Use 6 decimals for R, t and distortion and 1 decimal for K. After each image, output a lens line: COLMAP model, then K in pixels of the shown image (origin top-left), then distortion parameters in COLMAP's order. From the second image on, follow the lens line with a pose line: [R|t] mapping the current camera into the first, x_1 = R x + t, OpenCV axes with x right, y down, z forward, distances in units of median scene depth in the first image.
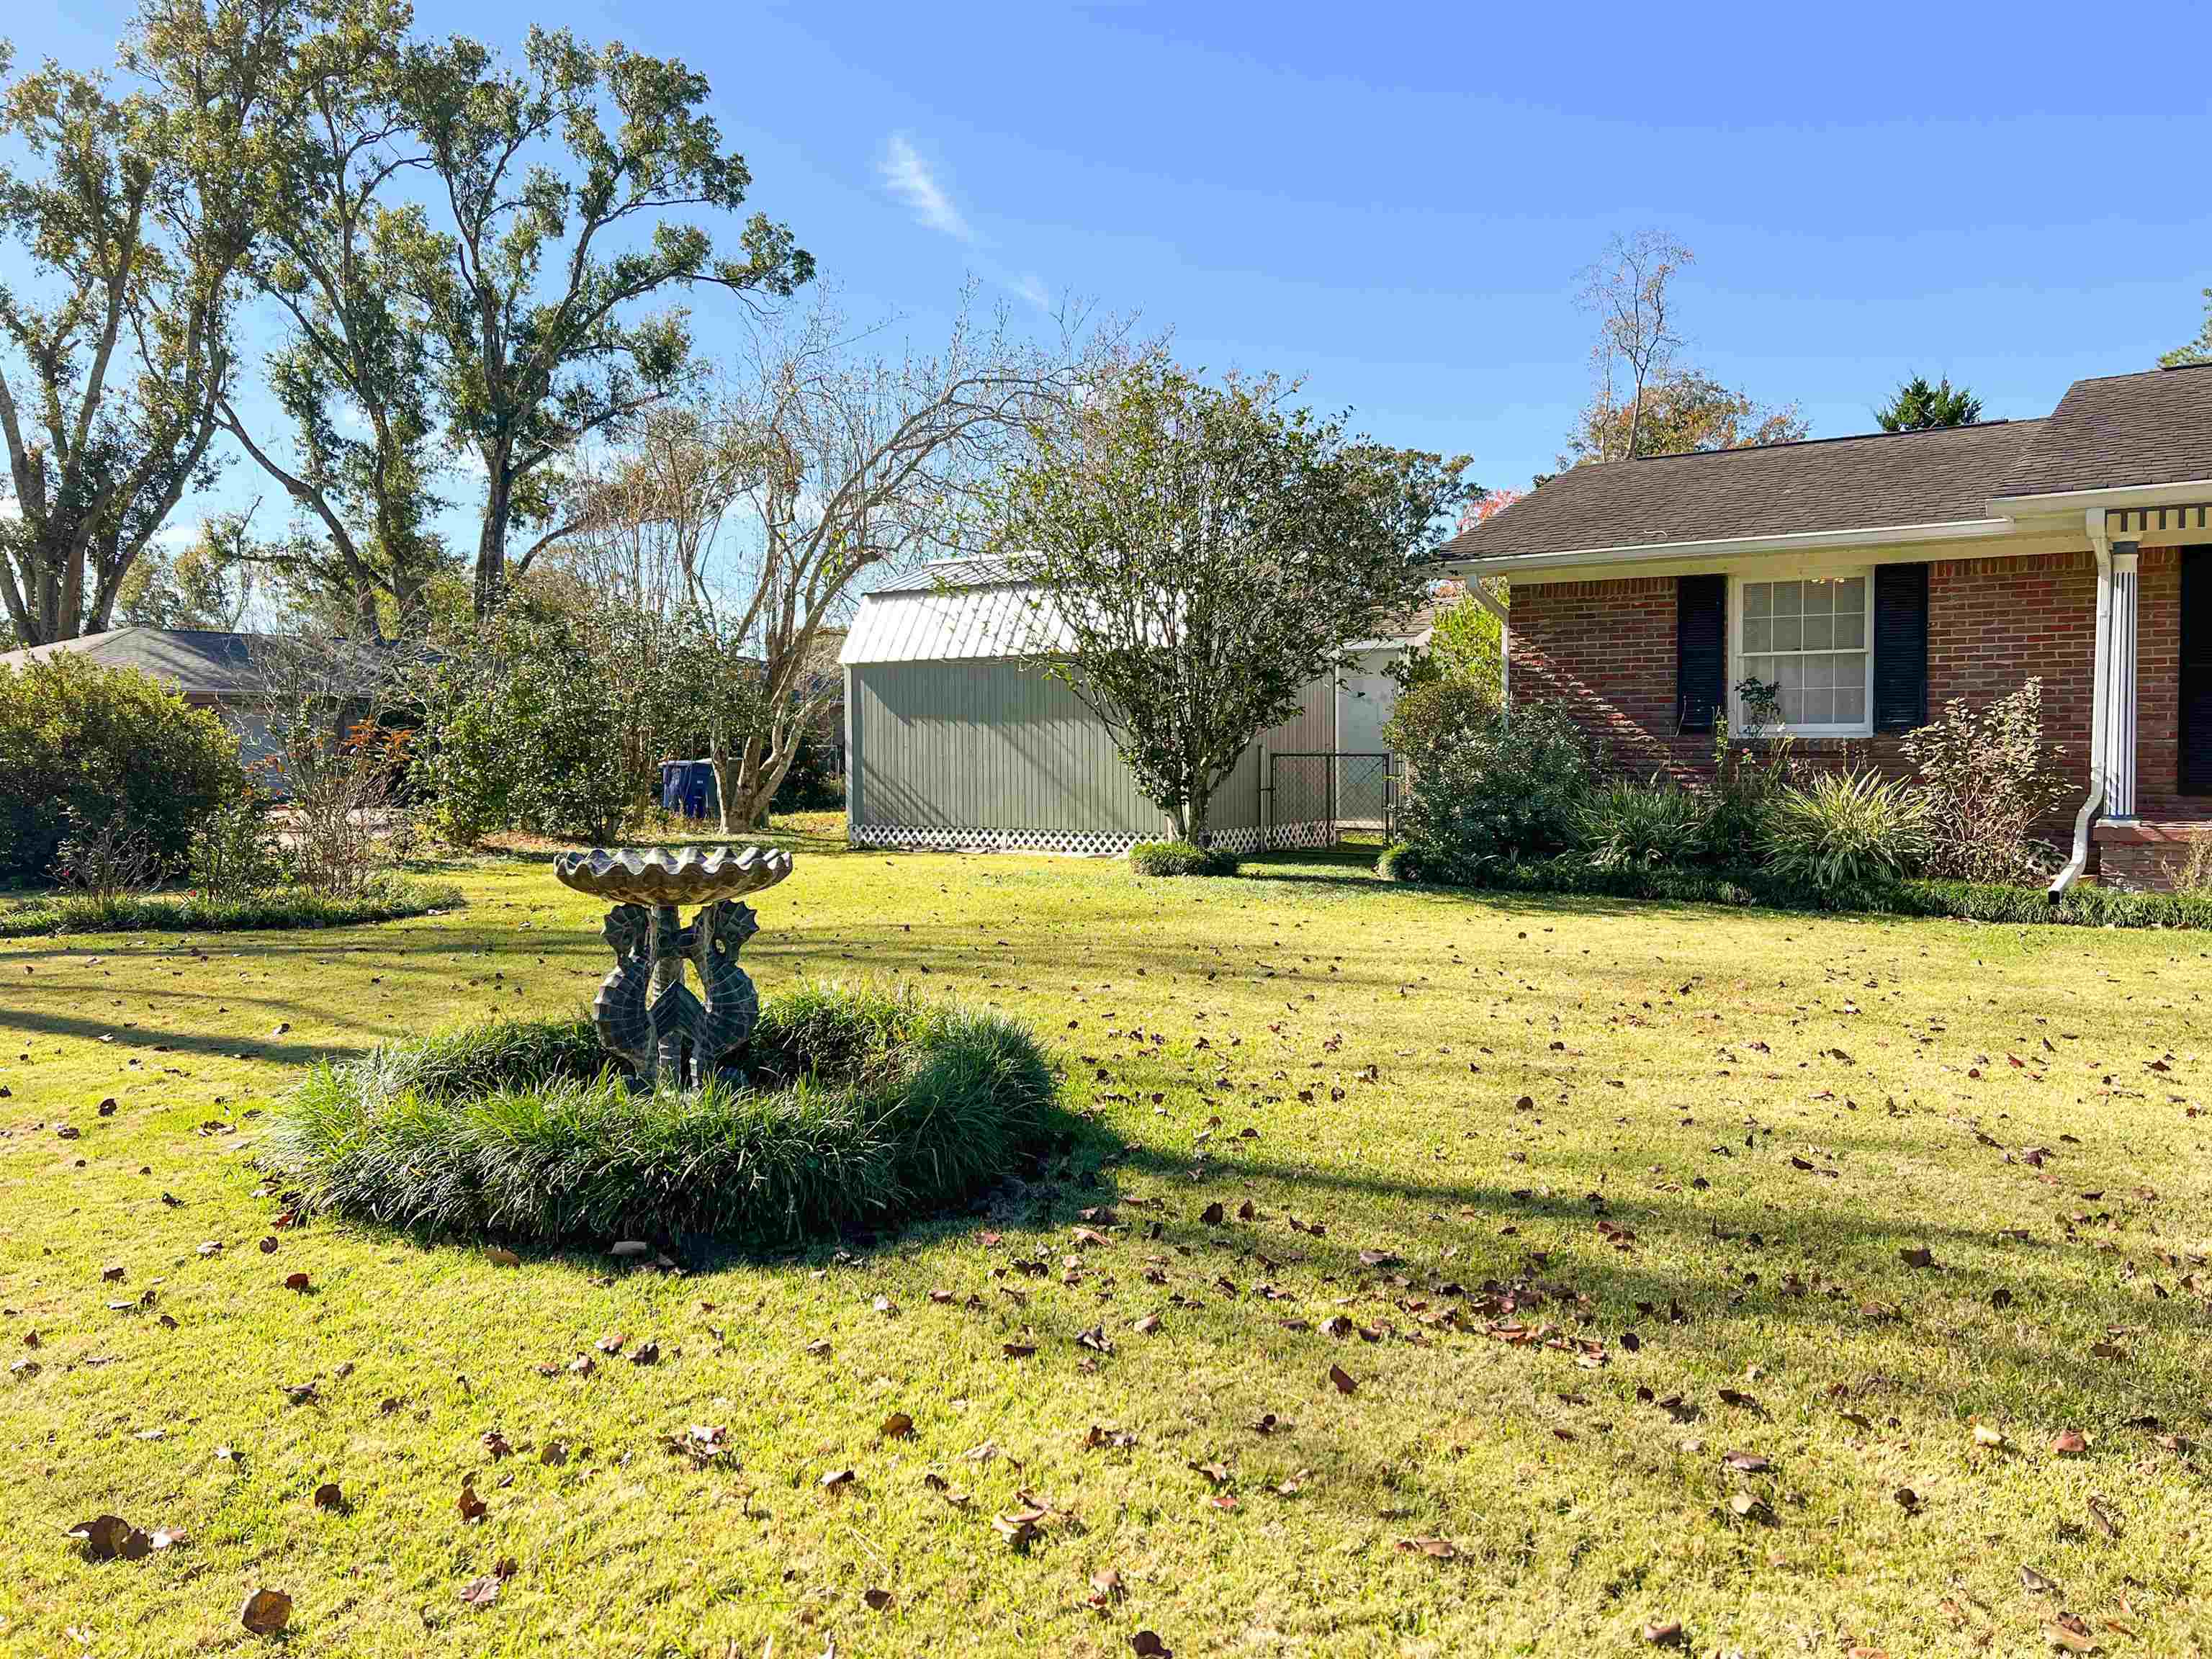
lens RADIAL K [[1742.2, 0, 1096.5], [0, 1742.2, 775.4], [0, 0, 1]] dist [0.008405, 0.002009]
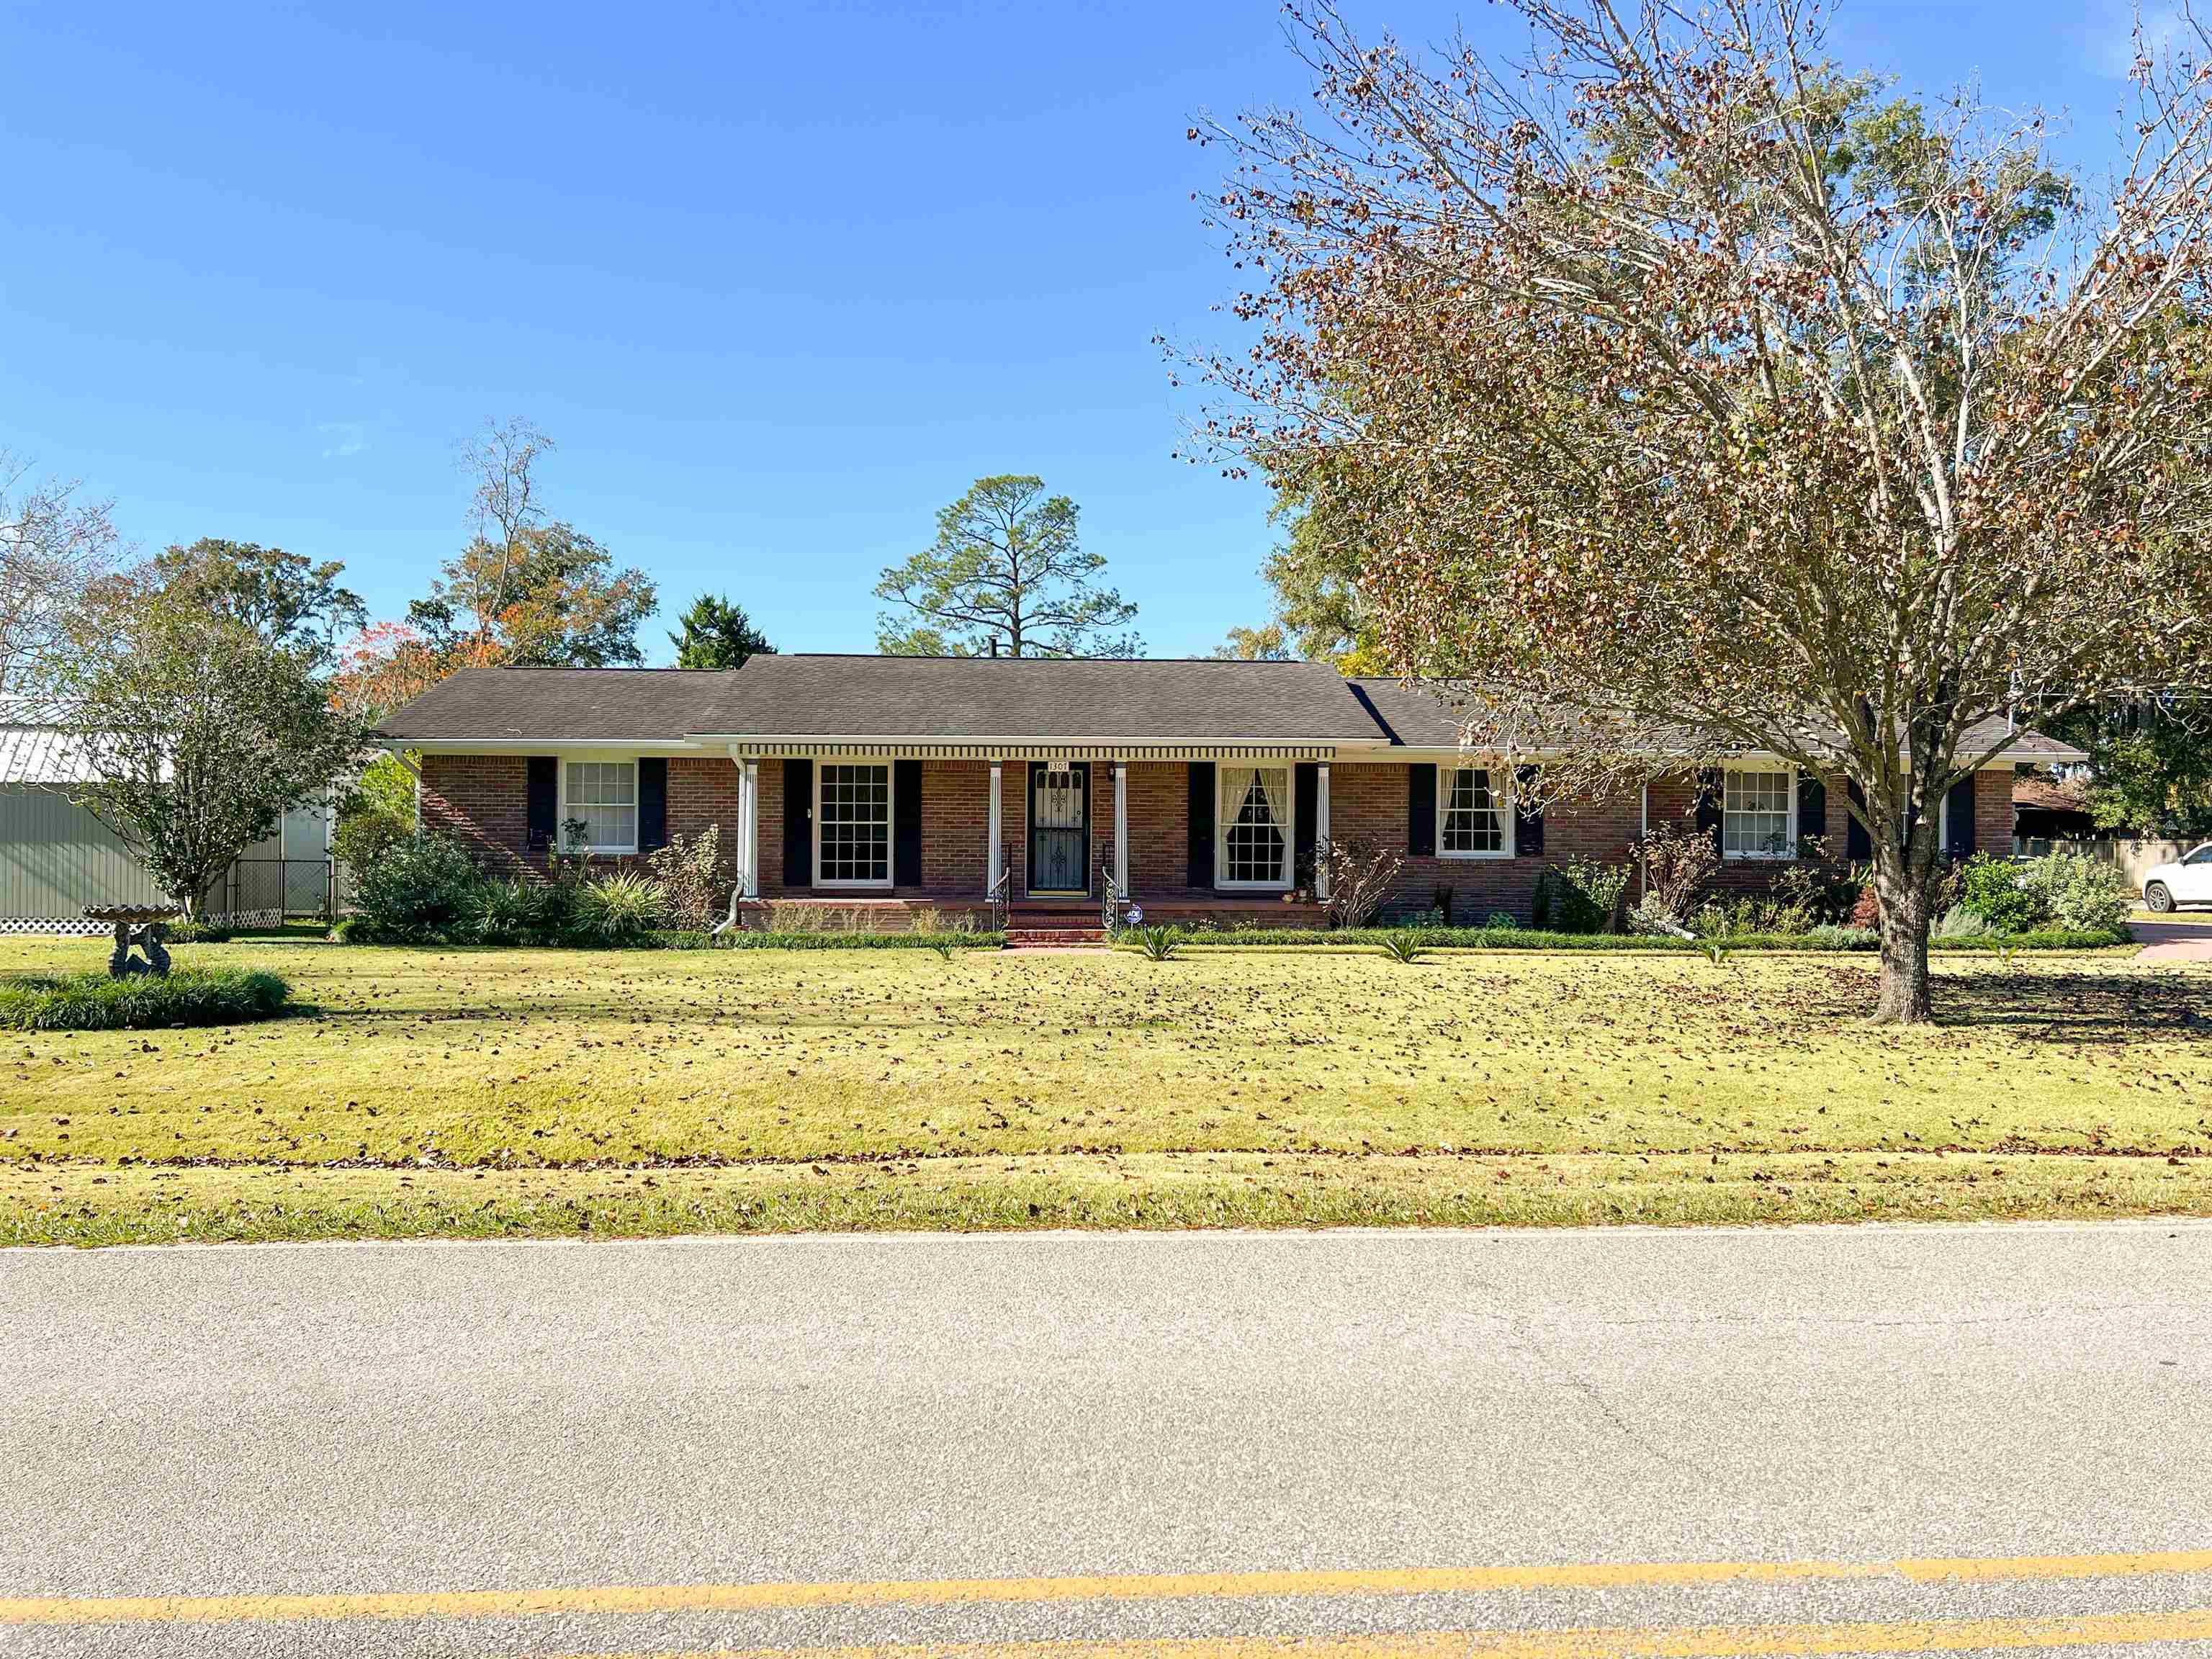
lens RADIAL K [[1685.5, 0, 1104.1], [0, 1685.5, 836.9], [0, 0, 1]] dist [0.009467, 0.006085]
pose [[0.801351, 0.012894, 0.598055, -0.197009], [0.000604, 0.999750, -0.022364, -0.000290], [-0.598193, 0.018283, 0.801143, -0.643850]]
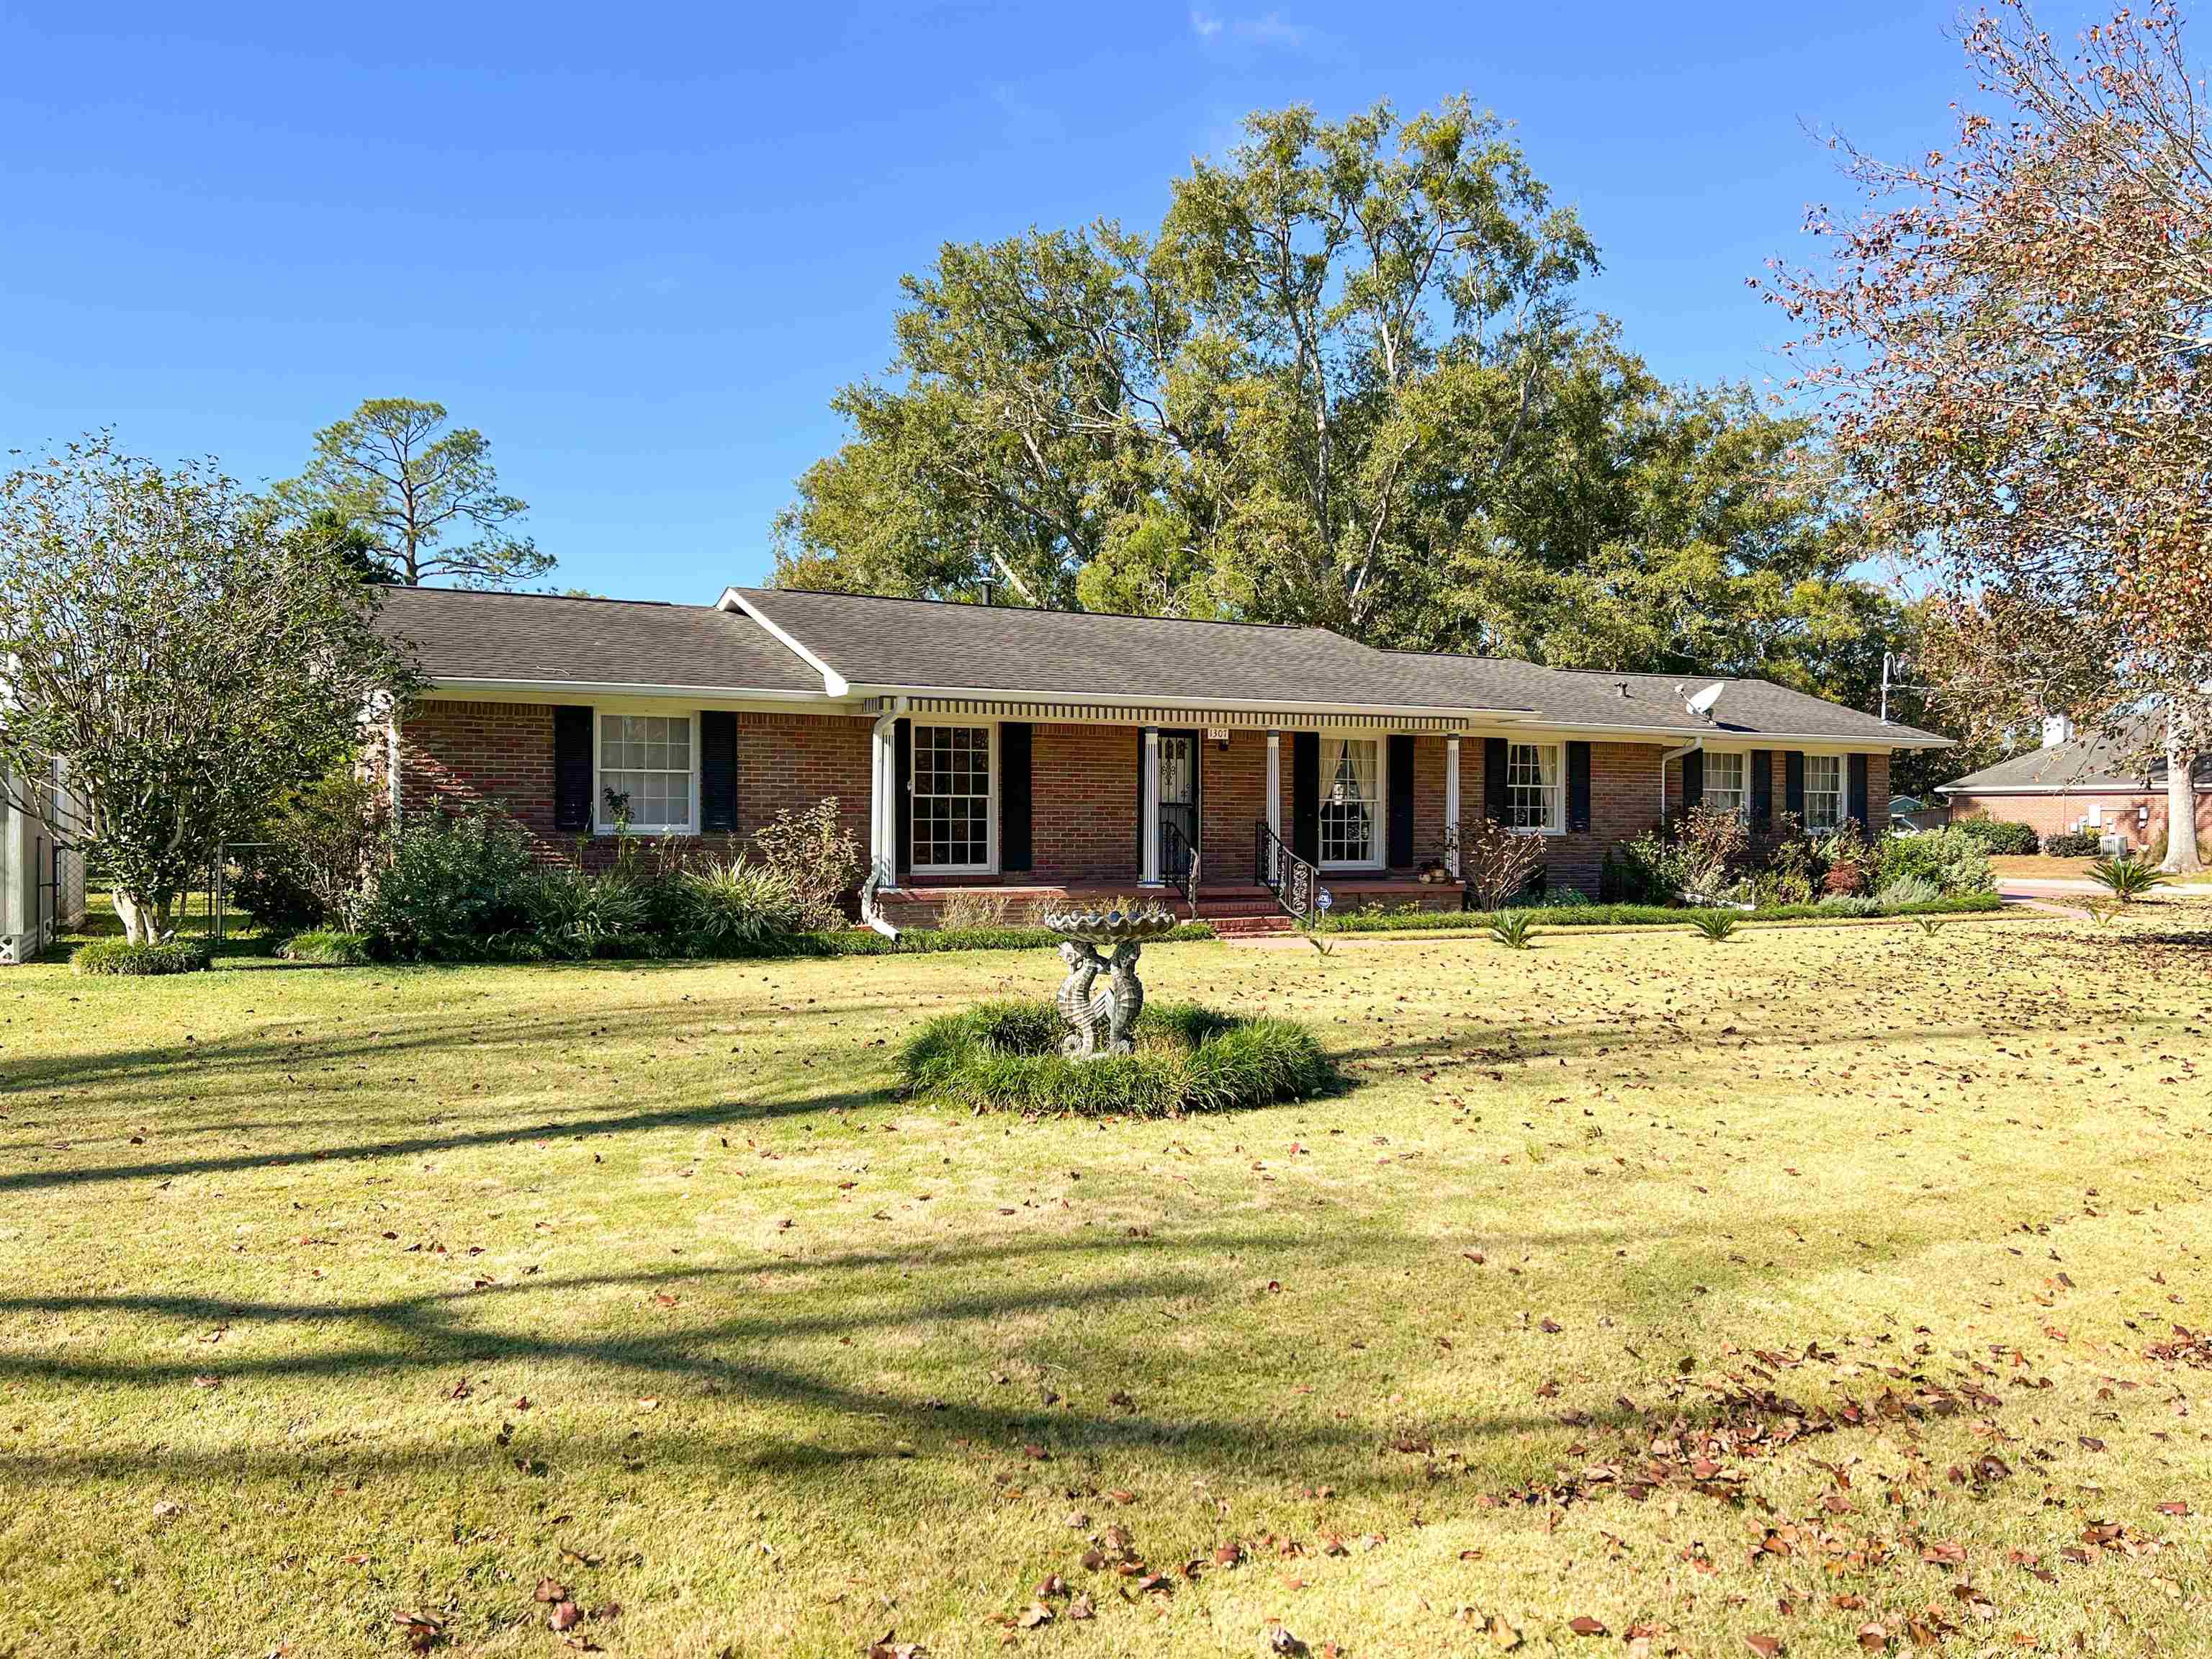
lens RADIAL K [[1685.5, 0, 1104.1], [0, 1685.5, 836.9], [0, 0, 1]] dist [0.009467, 0.006085]
pose [[0.466872, 0.000737, 0.884325, -0.572779], [0.009878, 0.999933, -0.006049, -0.008602], [-0.884270, 0.011559, 0.466833, 0.089885]]
